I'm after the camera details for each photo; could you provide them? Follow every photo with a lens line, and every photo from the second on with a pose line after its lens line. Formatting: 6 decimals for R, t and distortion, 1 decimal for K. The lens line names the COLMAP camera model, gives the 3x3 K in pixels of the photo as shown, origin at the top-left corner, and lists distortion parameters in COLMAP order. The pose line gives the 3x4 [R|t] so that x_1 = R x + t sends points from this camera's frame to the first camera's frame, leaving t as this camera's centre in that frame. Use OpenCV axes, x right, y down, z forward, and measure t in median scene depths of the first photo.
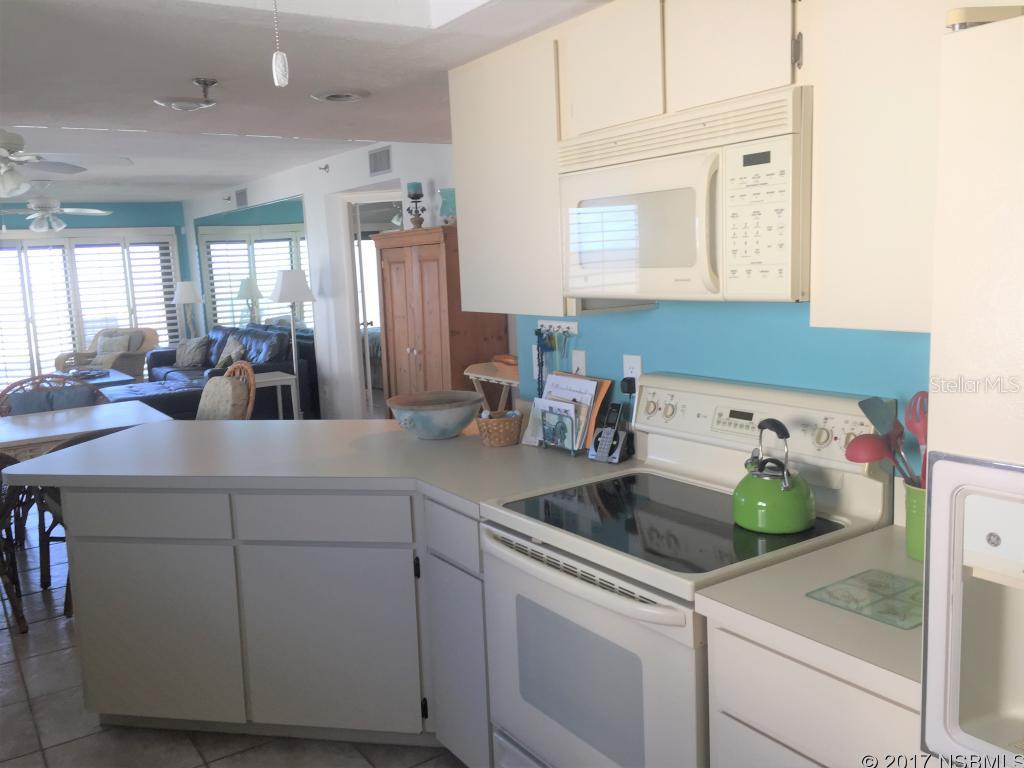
lens RADIAL K [[878.3, 0, 509.5], [0, 878.3, 382.0], [0, 0, 1]] dist [0.037930, -0.038979]
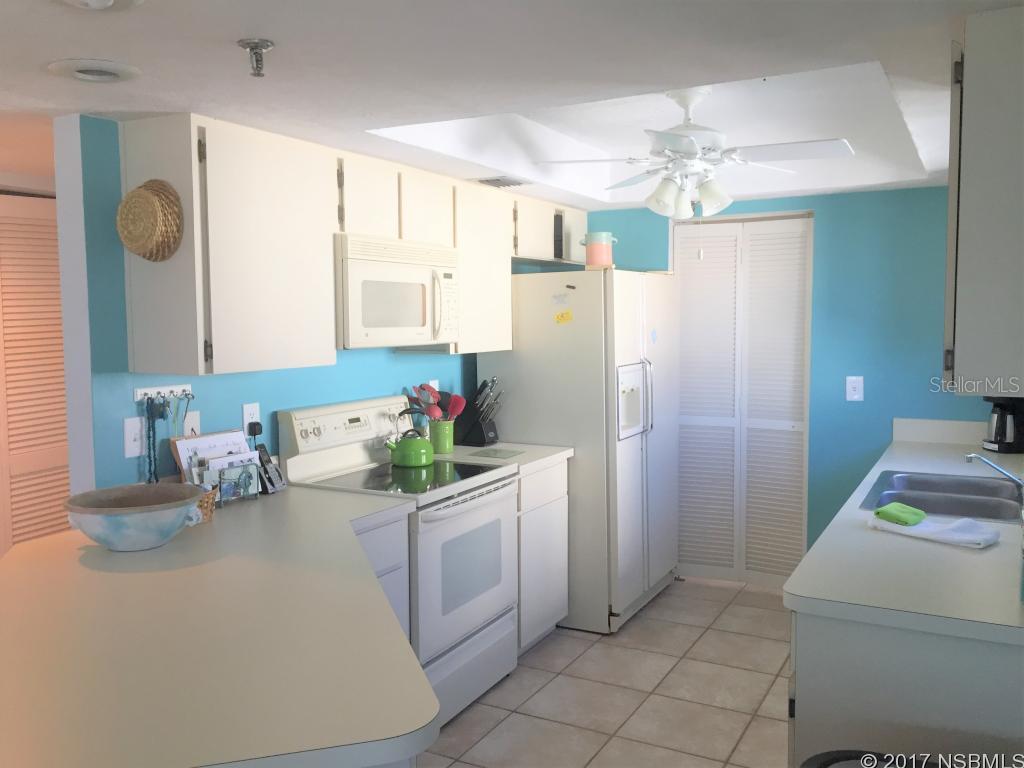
lens RADIAL K [[878.3, 0, 512.7], [0, 878.3, 384.1], [0, 0, 1]] dist [0.037930, -0.038979]
pose [[-0.462735, -0.025901, 0.886118, -1.327807], [0.152770, 0.982289, 0.108490, -0.161728], [-0.873234, 0.185574, -0.450583, 1.484204]]
